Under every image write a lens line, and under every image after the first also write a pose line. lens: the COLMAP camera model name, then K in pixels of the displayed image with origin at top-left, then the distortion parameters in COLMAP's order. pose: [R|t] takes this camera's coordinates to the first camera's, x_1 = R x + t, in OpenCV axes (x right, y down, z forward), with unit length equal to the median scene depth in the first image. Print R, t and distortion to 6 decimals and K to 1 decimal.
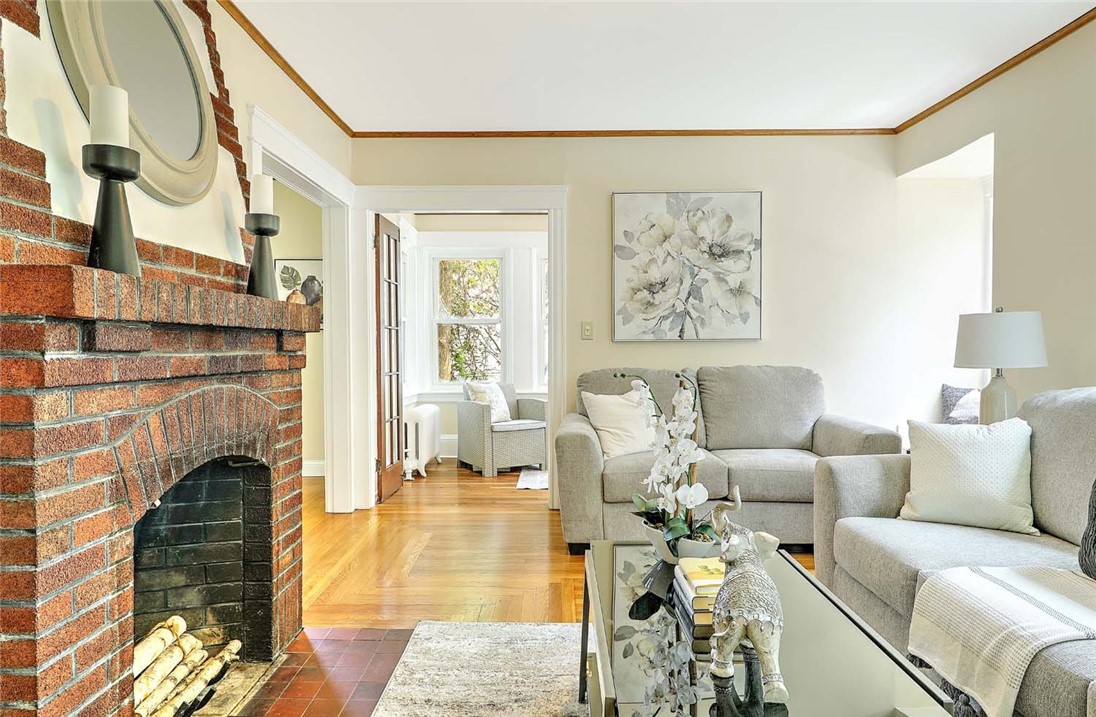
lens RADIAL K [[715.0, 0, 548.0], [0, 715.0, 358.5], [0, 0, 1]] dist [0.008112, -0.002274]
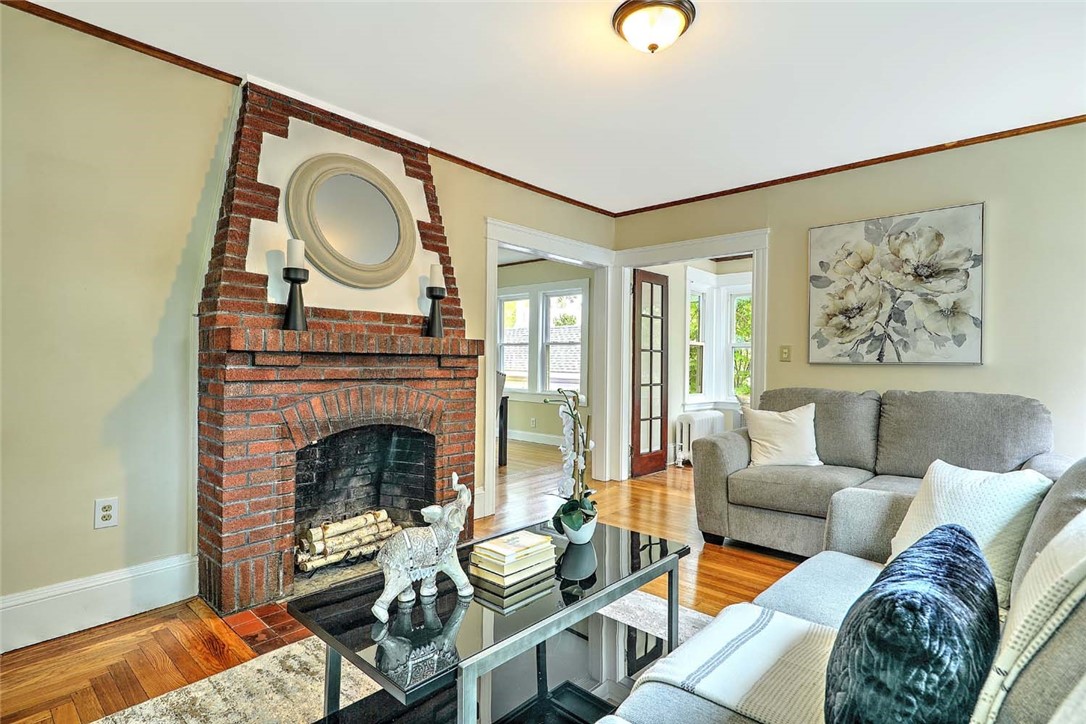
lens RADIAL K [[545.8, 0, 543.0], [0, 545.8, 362.0], [0, 0, 1]] dist [0.006873, -0.000121]
pose [[0.745224, 0.012553, -0.666696, 0.350306], [-0.024651, 0.999658, -0.008734, -0.008923], [0.666358, 0.022944, 0.745279, 0.105929]]
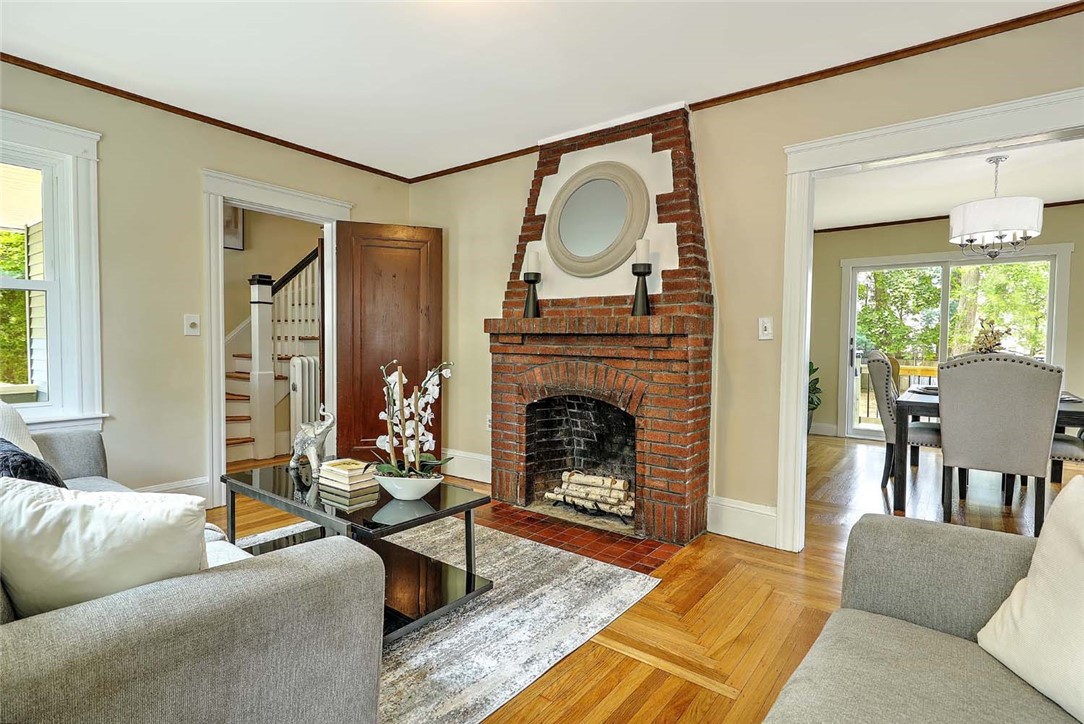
lens RADIAL K [[544.8, 0, 542.0], [0, 544.8, 362.0], [0, 0, 1]] dist [0.006873, -0.000121]
pose [[-0.603825, 0.028275, -0.796615, 0.390887], [-0.023520, 0.998304, 0.053262, -0.019364], [0.796770, 0.050898, -0.602135, 0.831210]]
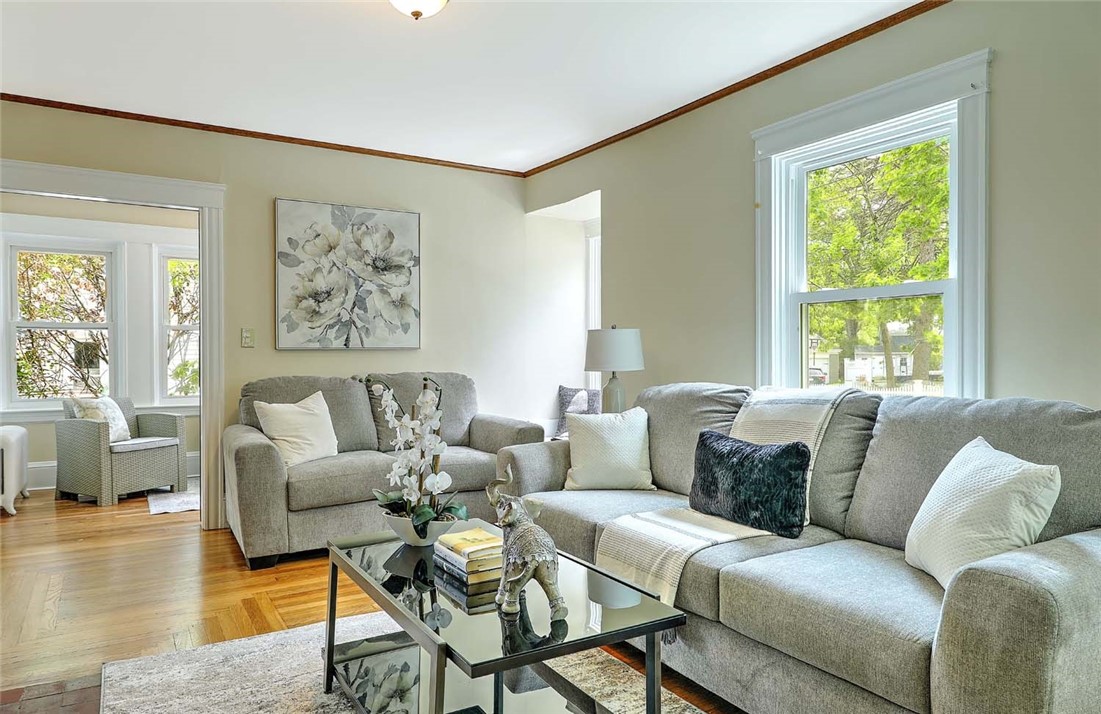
lens RADIAL K [[719.0, 0, 561.9], [0, 719.0, 358.5], [0, 0, 1]] dist [0.004859, -0.000488]
pose [[0.839925, -0.001704, 0.542701, -0.116835], [0.008775, 0.999907, -0.010441, 0.002229], [-0.542632, 0.013532, 0.839861, -0.038874]]
